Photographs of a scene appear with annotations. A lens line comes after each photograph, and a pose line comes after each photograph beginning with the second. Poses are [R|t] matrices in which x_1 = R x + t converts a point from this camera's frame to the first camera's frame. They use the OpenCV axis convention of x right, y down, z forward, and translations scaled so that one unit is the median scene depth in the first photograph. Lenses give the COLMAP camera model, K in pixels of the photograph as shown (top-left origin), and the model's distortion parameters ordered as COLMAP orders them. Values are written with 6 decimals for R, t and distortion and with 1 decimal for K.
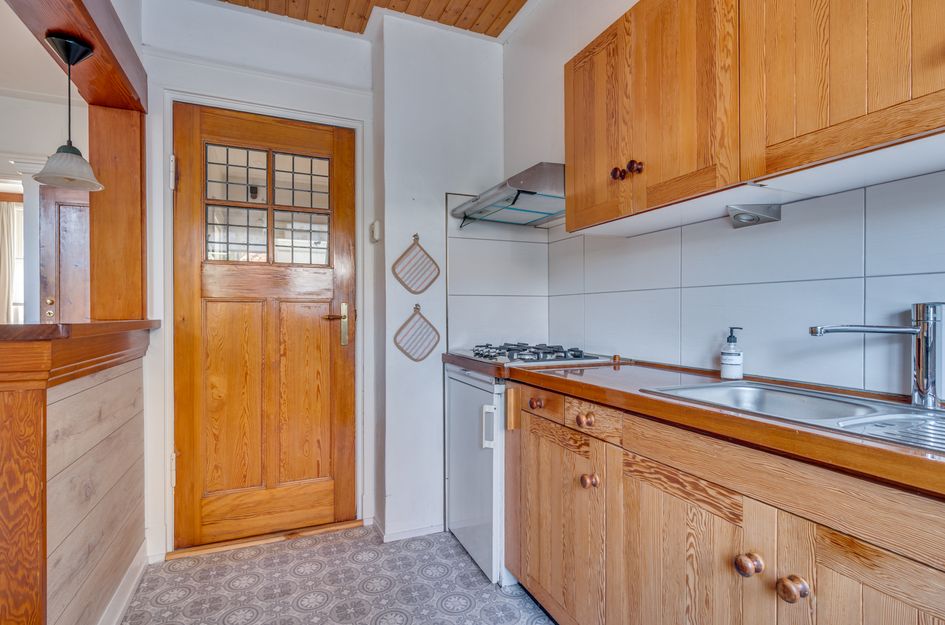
lens RADIAL K [[493.9, 0, 480.7], [0, 493.9, 311.3], [0, 0, 1]] dist [0.001362, -0.000773]
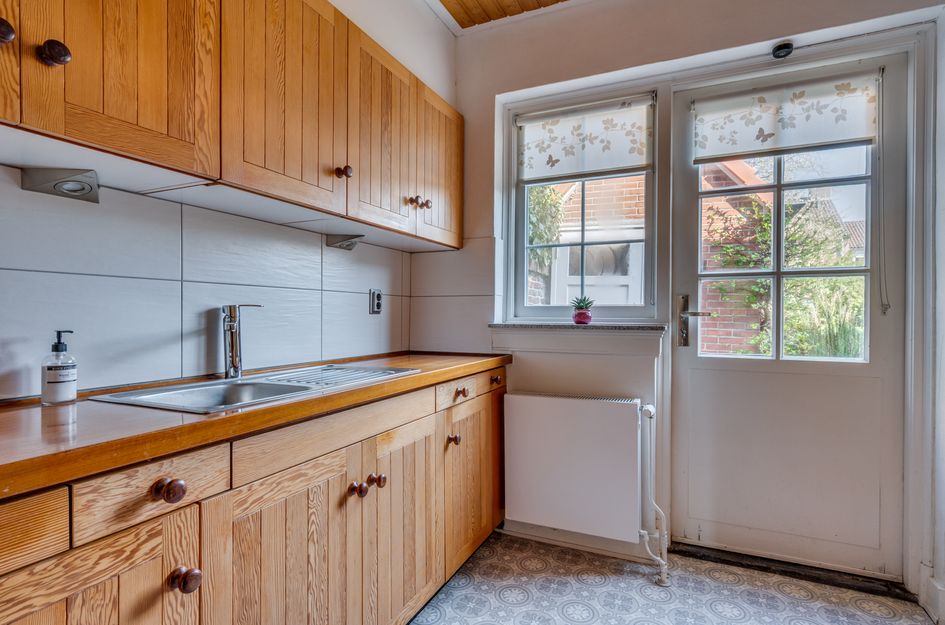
lens RADIAL K [[493.9, 0, 462.8], [0, 493.9, 312.9], [0, 0, 1]] dist [0.001362, -0.000773]
pose [[-0.660249, -0.001390, 0.751046, -0.465587], [-0.004493, 0.999988, -0.002099, 0.005248], [-0.751033, -0.004760, -0.660247, 1.112194]]
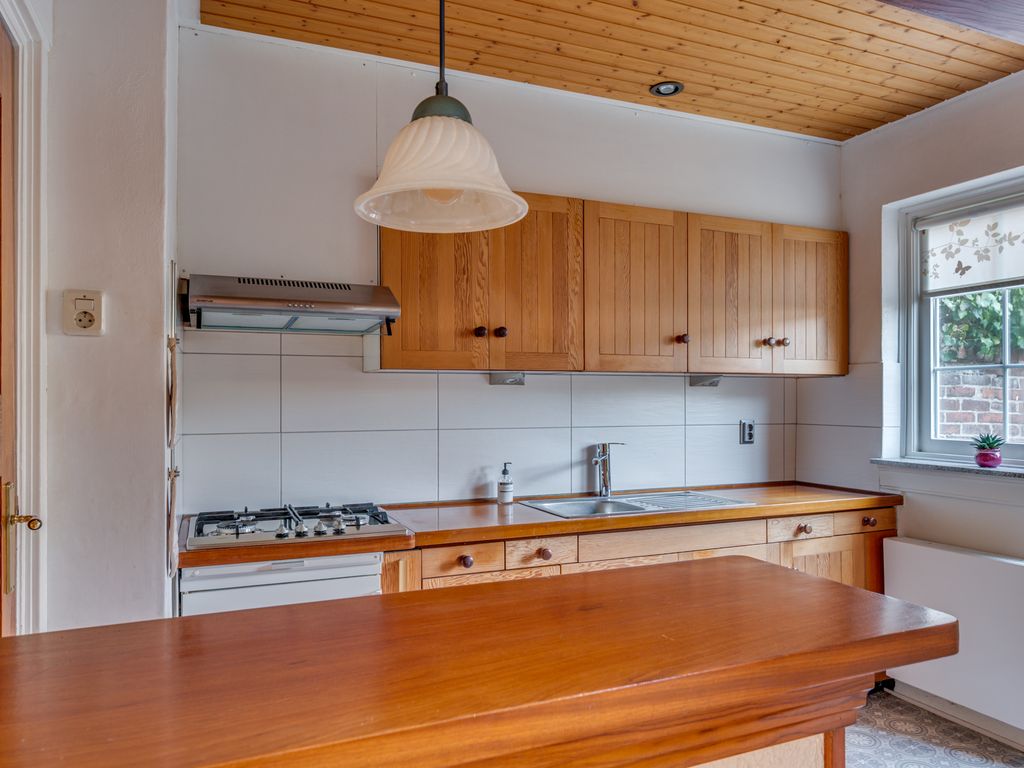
lens RADIAL K [[729.4, 0, 502.6], [0, 729.4, 387.4], [0, 0, 1]] dist [-0.010767, -0.001370]
pose [[-0.004833, 0.006330, 0.999968, -1.528450], [-0.005346, 0.999966, -0.006356, -0.166545], [-0.999974, -0.005376, -0.004799, 1.094043]]
